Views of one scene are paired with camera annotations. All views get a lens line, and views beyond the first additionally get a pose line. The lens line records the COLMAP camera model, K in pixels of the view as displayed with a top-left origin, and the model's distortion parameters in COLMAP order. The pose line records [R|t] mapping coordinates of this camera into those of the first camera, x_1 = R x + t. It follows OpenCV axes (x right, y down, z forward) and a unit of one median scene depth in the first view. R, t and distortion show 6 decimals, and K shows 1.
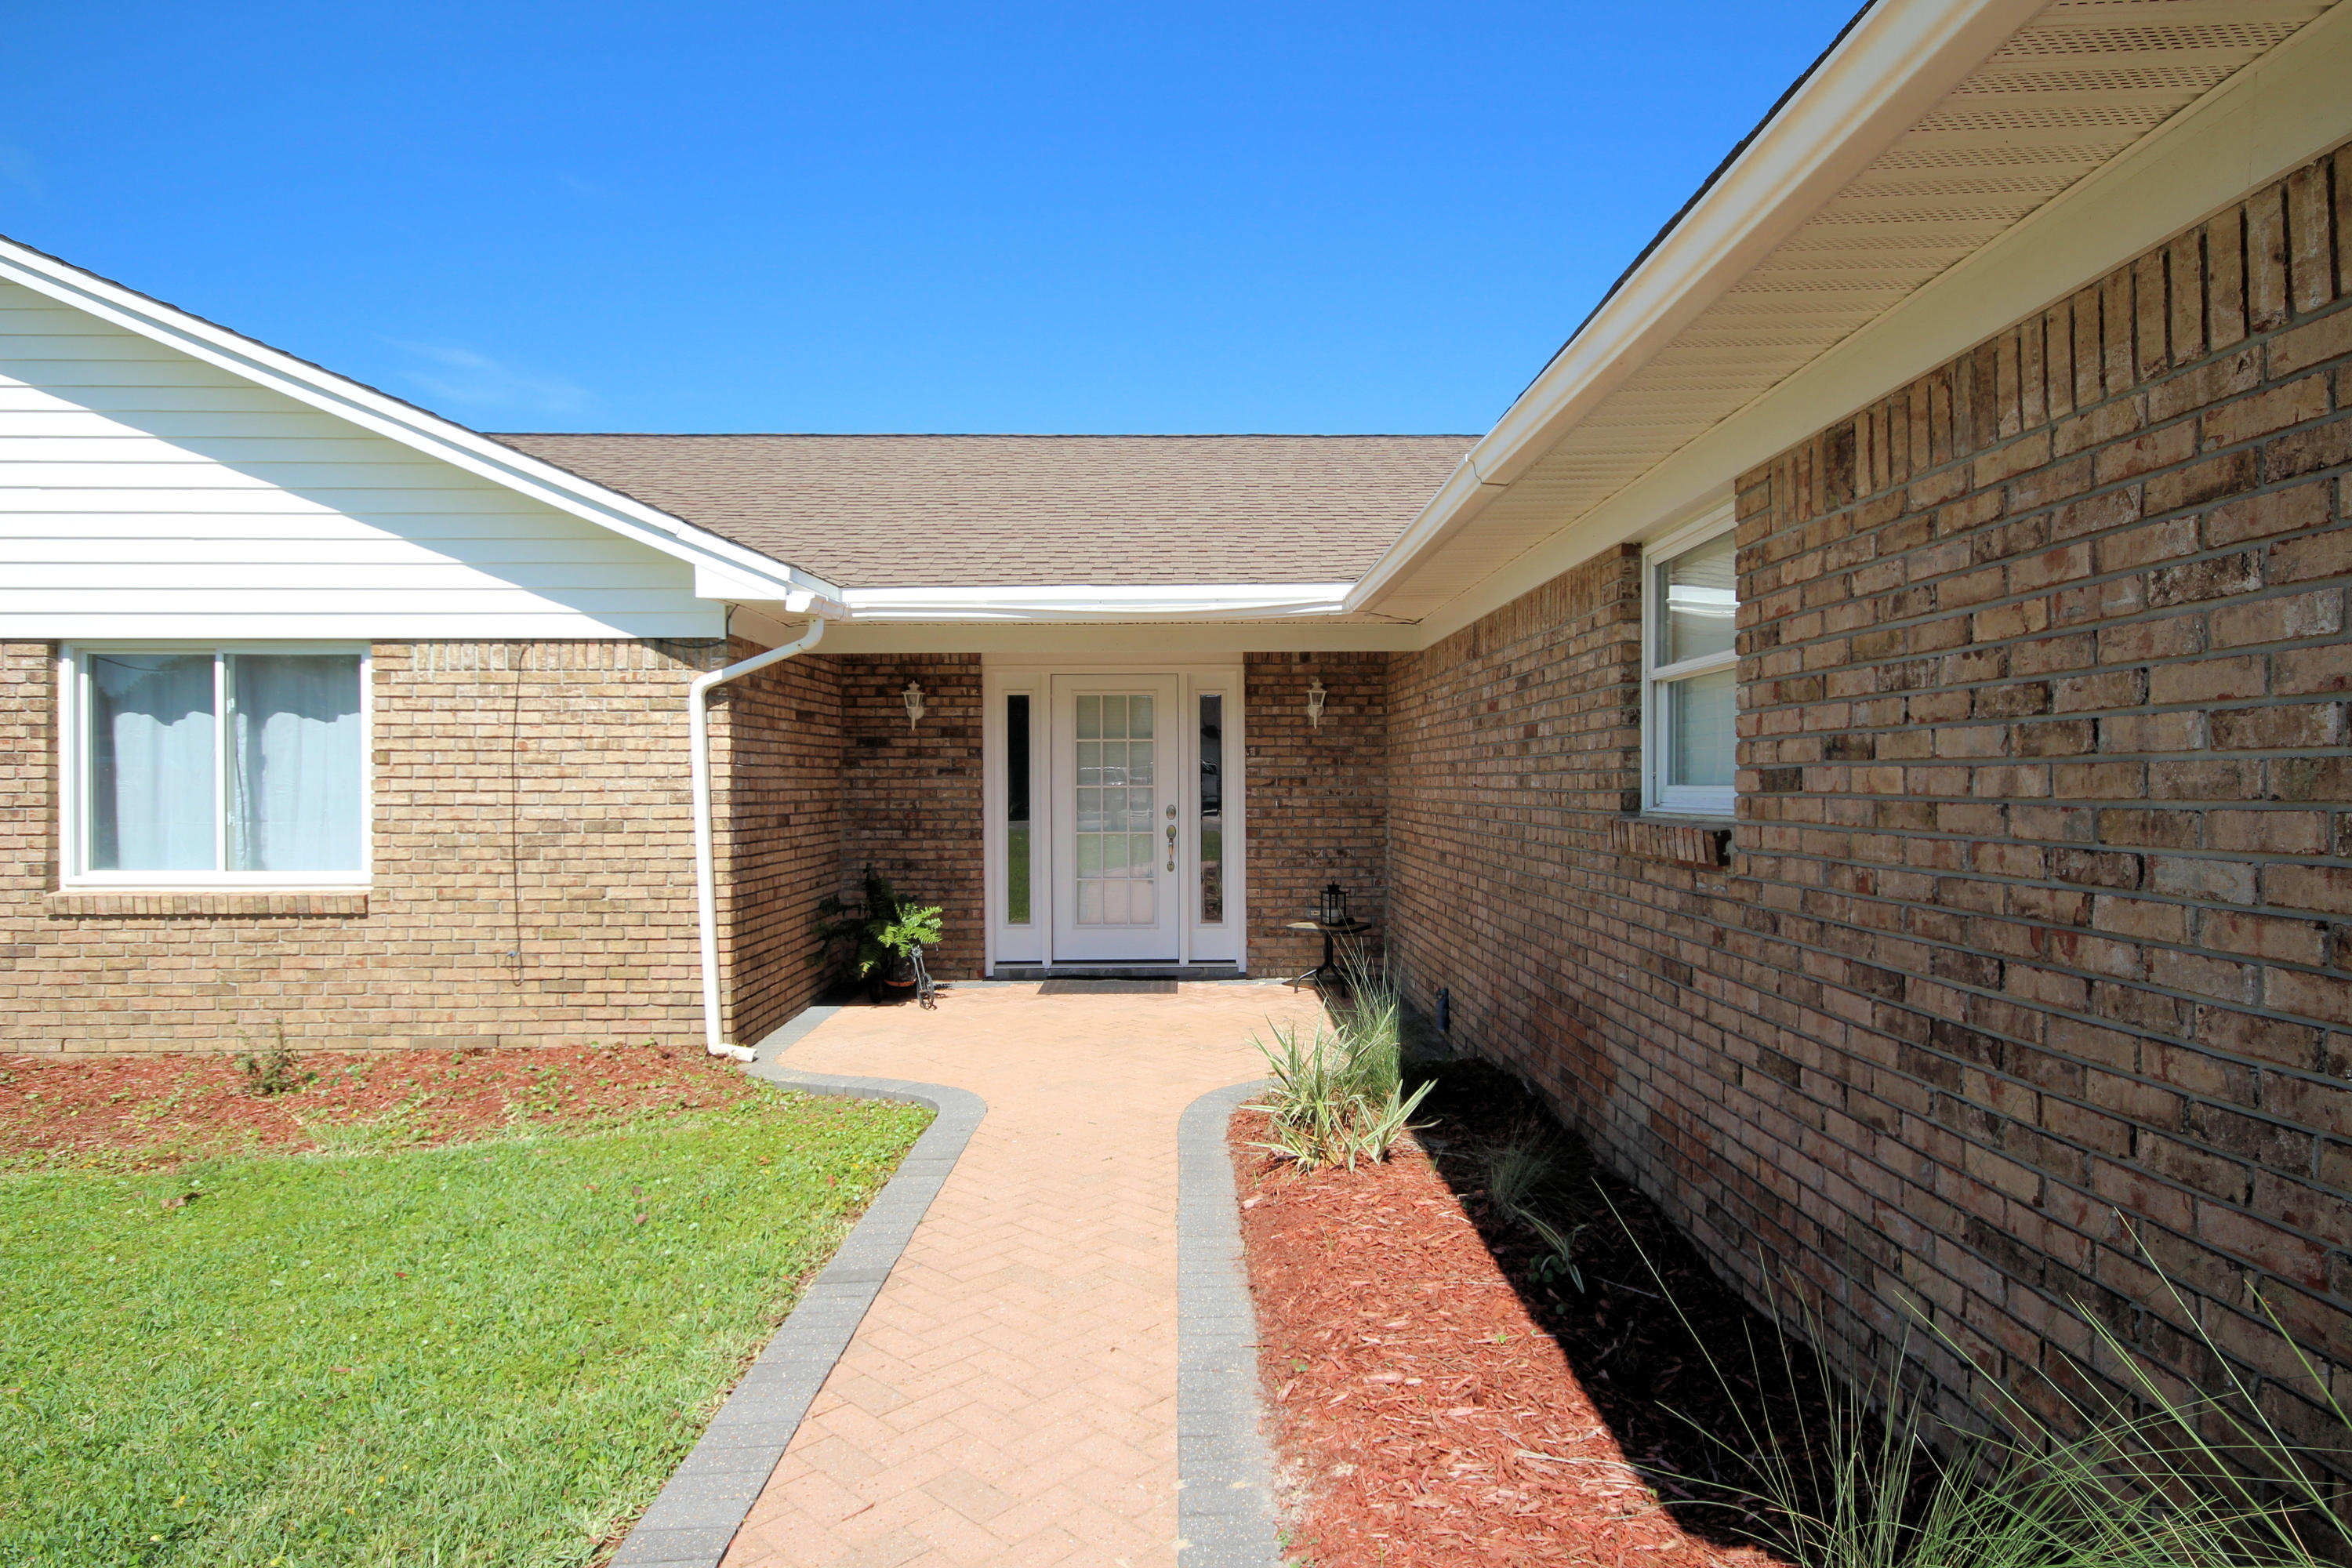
lens RADIAL K [[1312.0, 0, 1177.7], [0, 1312.0, 781.2], [0, 0, 1]] dist [-0.002327, 0.000017]
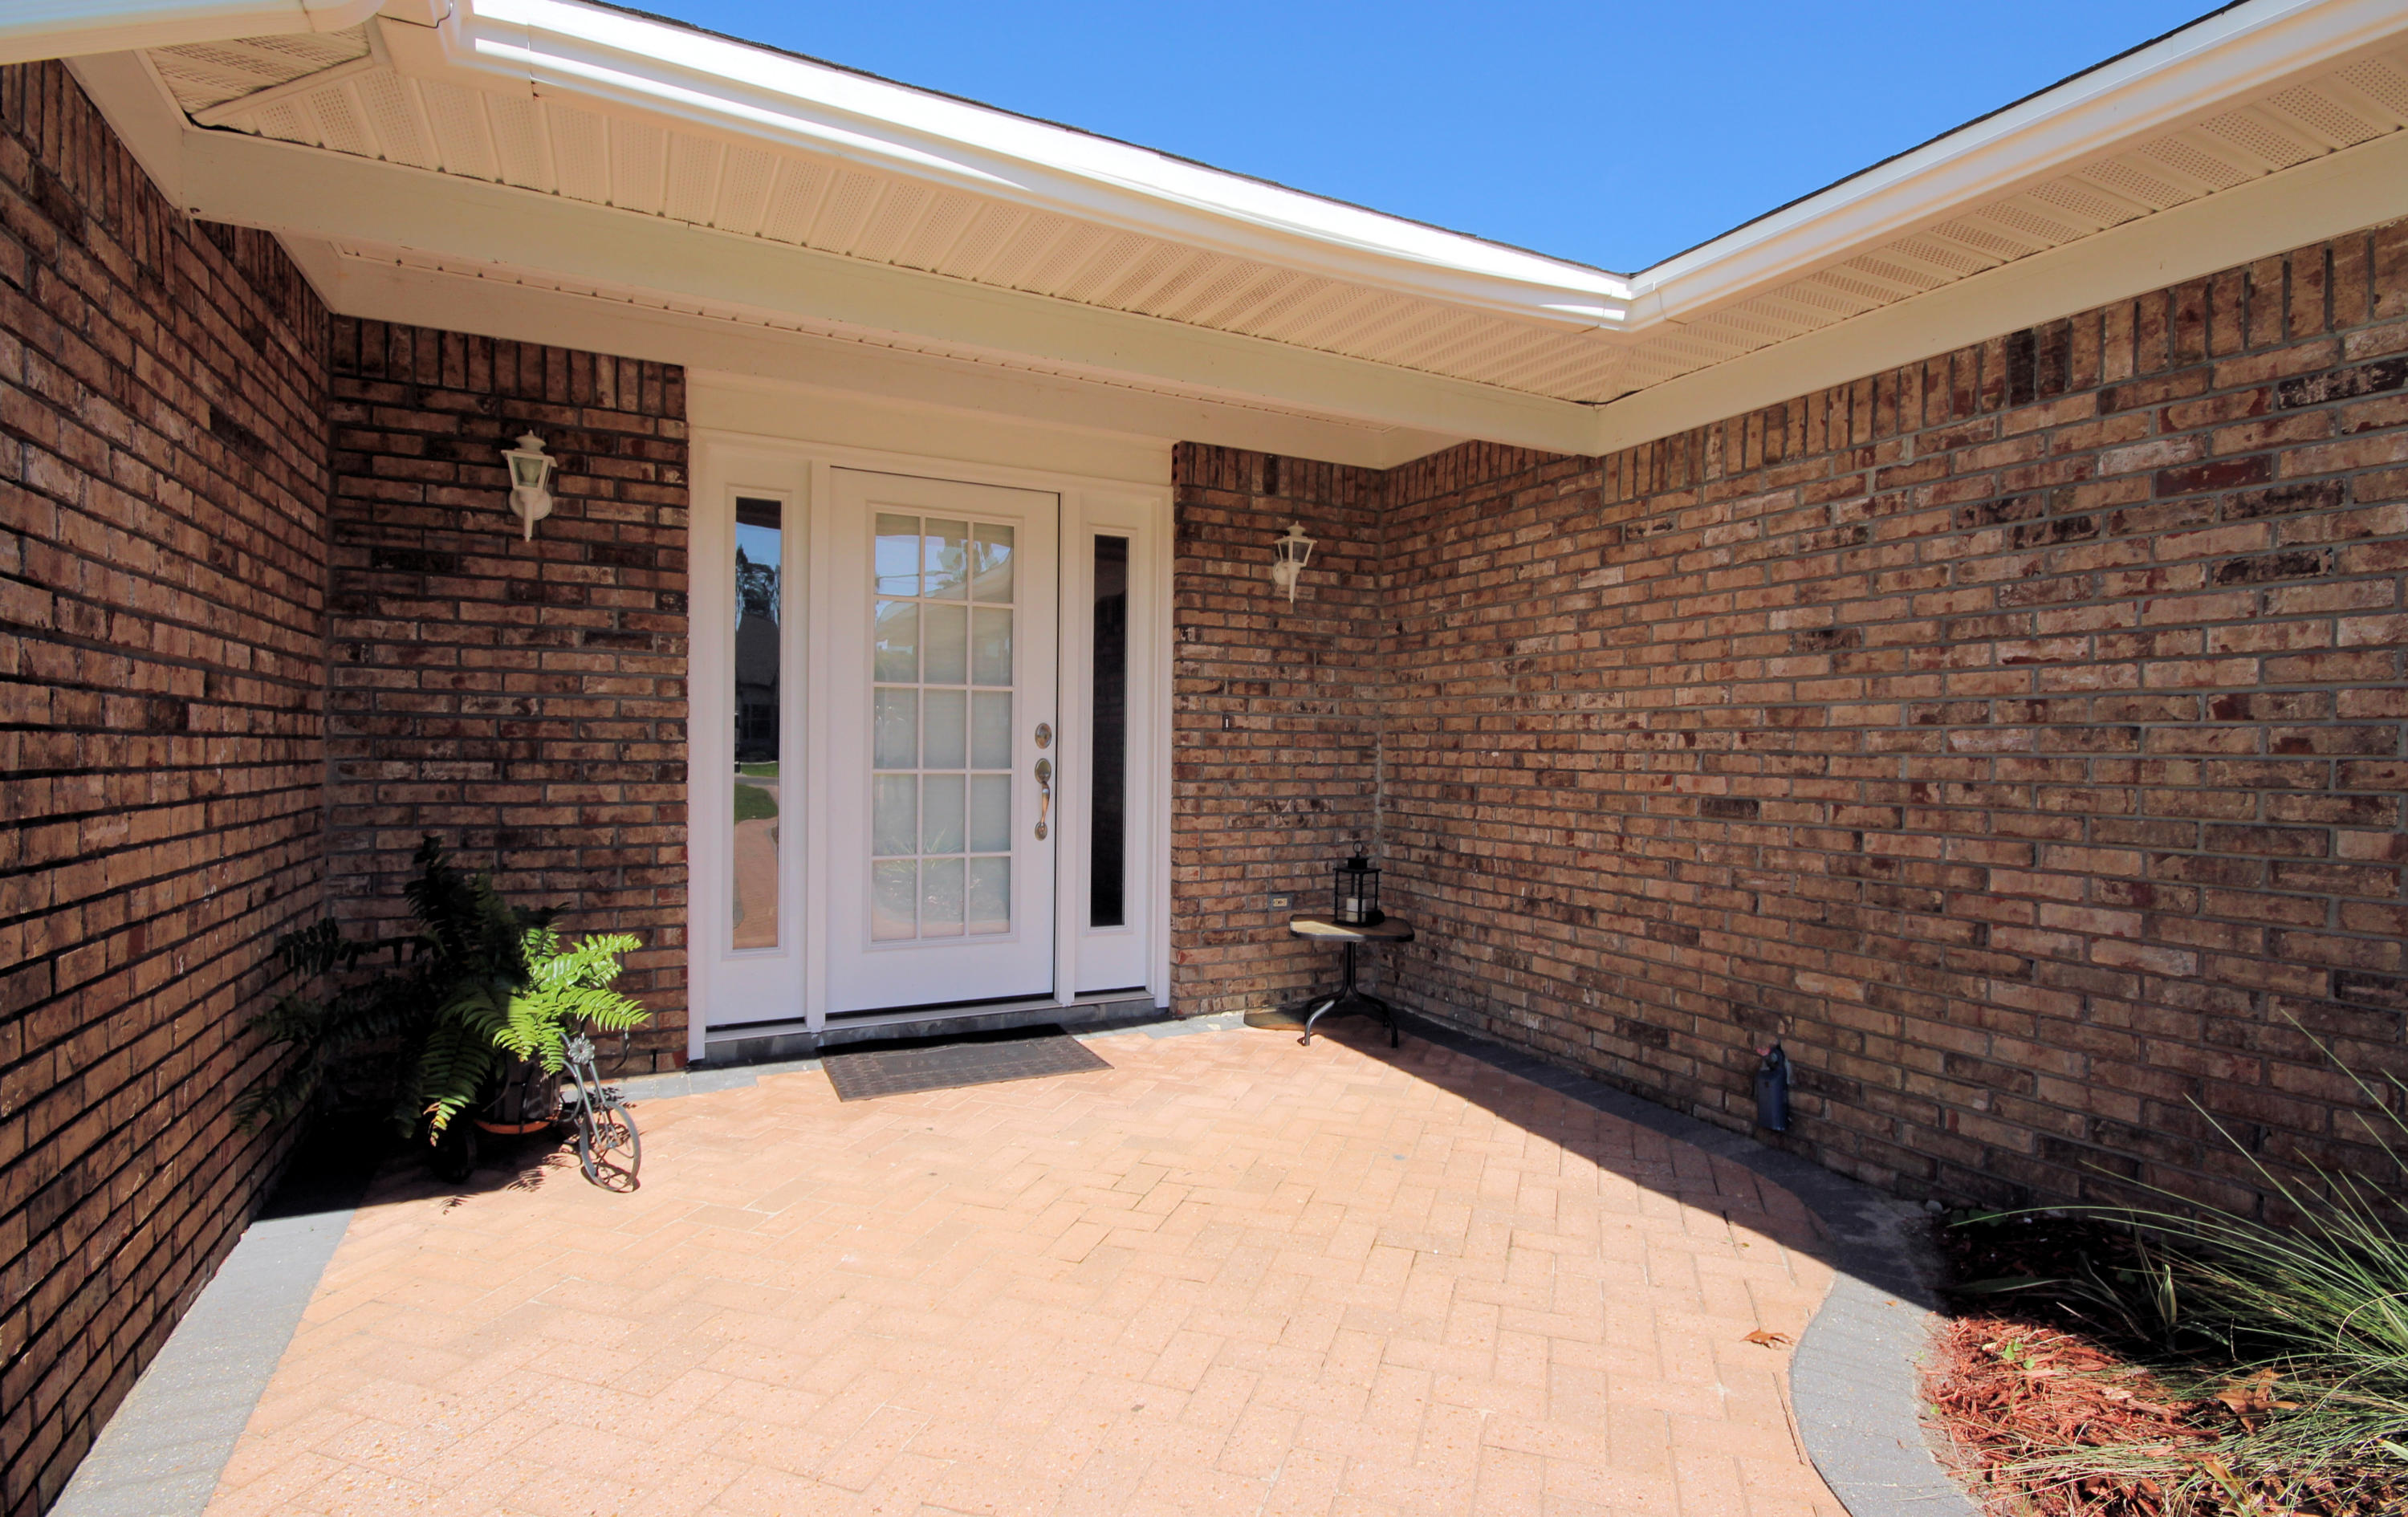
lens RADIAL K [[1143.8, 0, 1205.8], [0, 1143.8, 761.8], [0, 0, 1]] dist [0.005055, 0.000702]
pose [[0.890023, 0.009908, 0.455807, -0.171746], [-0.015351, 0.999848, 0.008241, 0.030417], [-0.455656, -0.014332, 0.890040, 0.536941]]
